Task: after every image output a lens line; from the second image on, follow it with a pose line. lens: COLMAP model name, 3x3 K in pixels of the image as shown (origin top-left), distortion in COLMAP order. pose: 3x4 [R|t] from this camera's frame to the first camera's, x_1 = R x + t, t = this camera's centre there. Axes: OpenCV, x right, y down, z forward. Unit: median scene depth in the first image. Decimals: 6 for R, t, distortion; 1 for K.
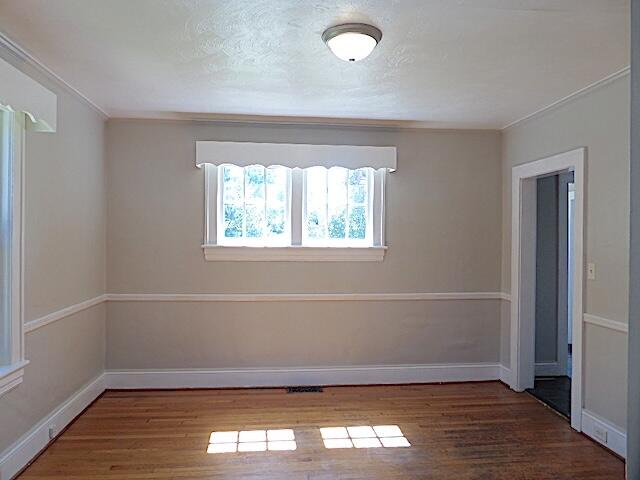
lens RADIAL K [[466.7, 0, 322.0], [0, 466.7, 237.2], [0, 0, 1]] dist [-0.012761, -0.004354]
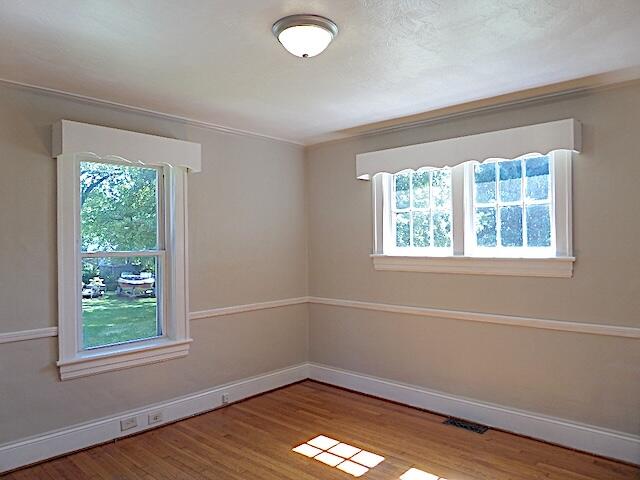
lens RADIAL K [[466.7, 0, 322.0], [0, 466.7, 237.2], [0, 0, 1]] dist [-0.012761, -0.004354]
pose [[0.666234, -0.025809, -0.745296, 0.443589], [0.012739, 0.999649, -0.023230, 0.000846], [0.745634, 0.005982, 0.666329, 0.245628]]
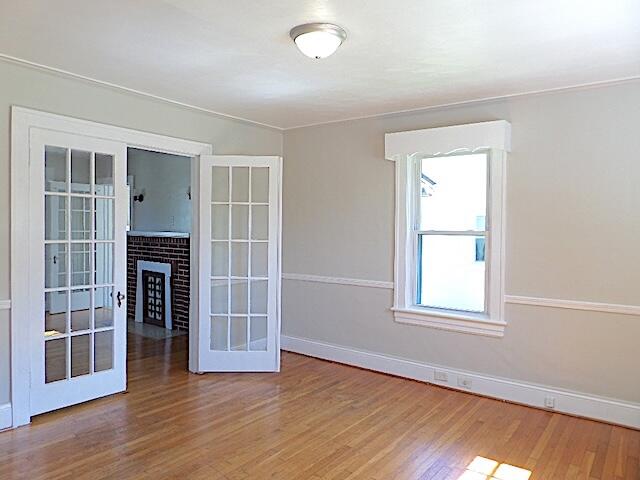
lens RADIAL K [[466.7, 0, 322.0], [0, 466.7, 237.2], [0, 0, 1]] dist [-0.012761, -0.004354]
pose [[-0.669998, -0.009625, -0.742301, 0.484749], [-0.026447, 0.999591, 0.010909, 0.013458], [0.741892, 0.026941, -0.669978, 1.009199]]
